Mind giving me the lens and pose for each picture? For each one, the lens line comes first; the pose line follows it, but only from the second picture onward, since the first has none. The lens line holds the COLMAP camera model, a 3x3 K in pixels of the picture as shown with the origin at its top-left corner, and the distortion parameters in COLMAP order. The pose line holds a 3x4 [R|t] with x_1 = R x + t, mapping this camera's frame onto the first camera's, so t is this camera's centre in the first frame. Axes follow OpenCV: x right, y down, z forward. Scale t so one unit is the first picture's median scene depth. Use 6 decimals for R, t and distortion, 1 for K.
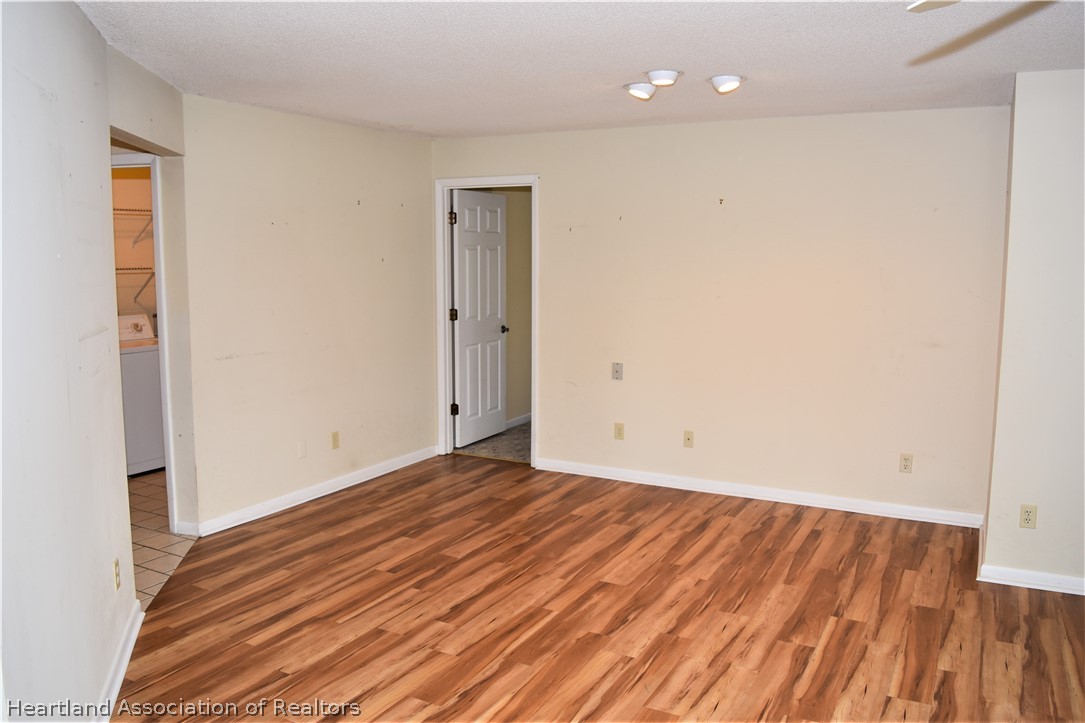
lens RADIAL K [[849.9, 0, 543.3], [0, 849.9, 355.1], [0, 0, 1]] dist [-0.090246, 0.014030]
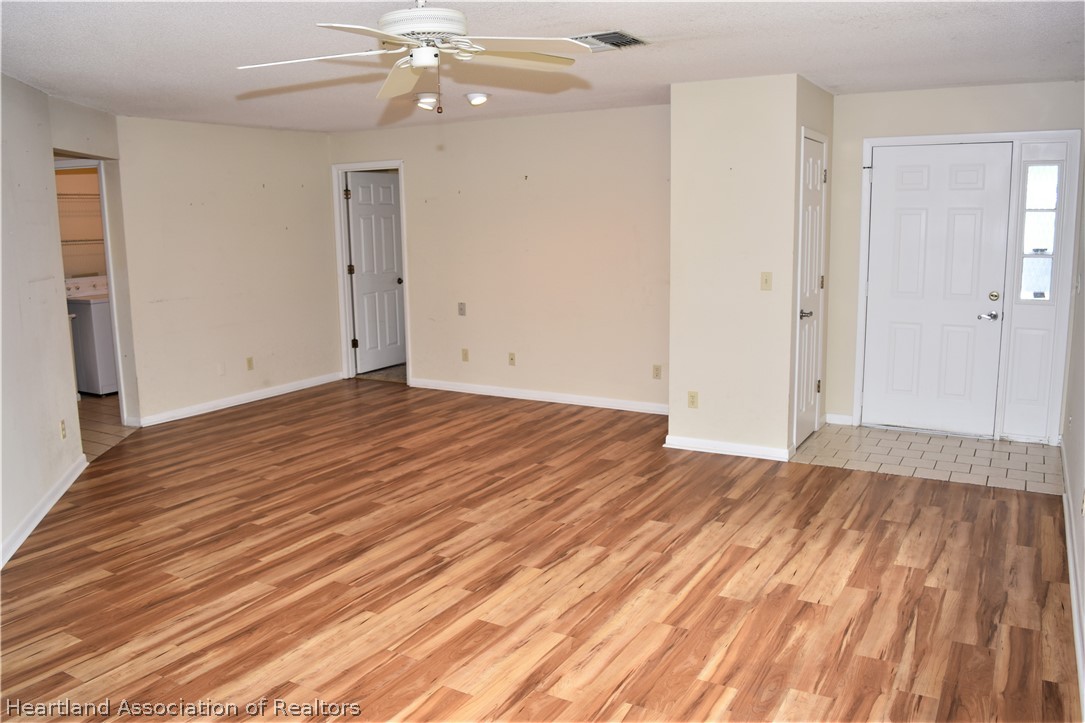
lens RADIAL K [[849.9, 0, 540.8], [0, 849.9, 356.6], [0, 0, 1]] dist [-0.090246, 0.014030]
pose [[0.998922, -0.014622, -0.044068, 0.411973], [0.016537, 0.998921, 0.043395, 0.058115], [0.043386, -0.044077, 0.998086, -0.474109]]
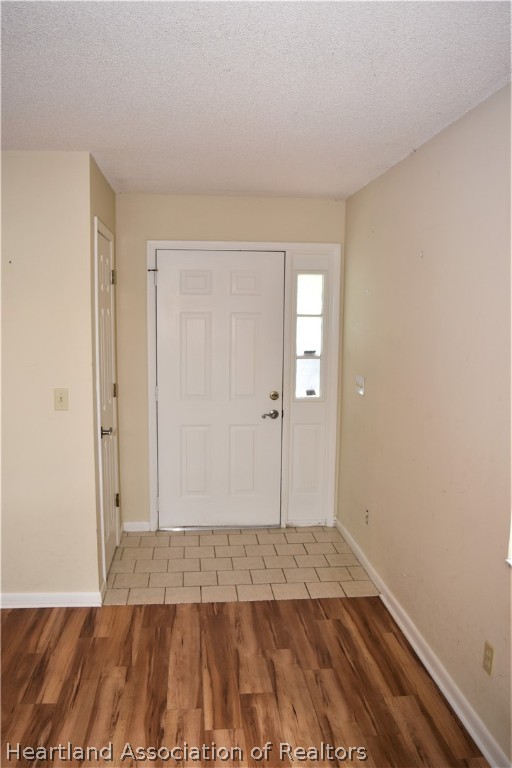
lens RADIAL K [[601.6, 0, 248.6], [0, 601.6, 387.6], [0, 0, 1]] dist [-0.090246, 0.014030]
pose [[0.834881, -0.066841, 0.546357, 0.494245], [0.062209, 0.997698, 0.026997, -0.023130], [-0.546904, 0.011449, 0.837117, 0.120803]]
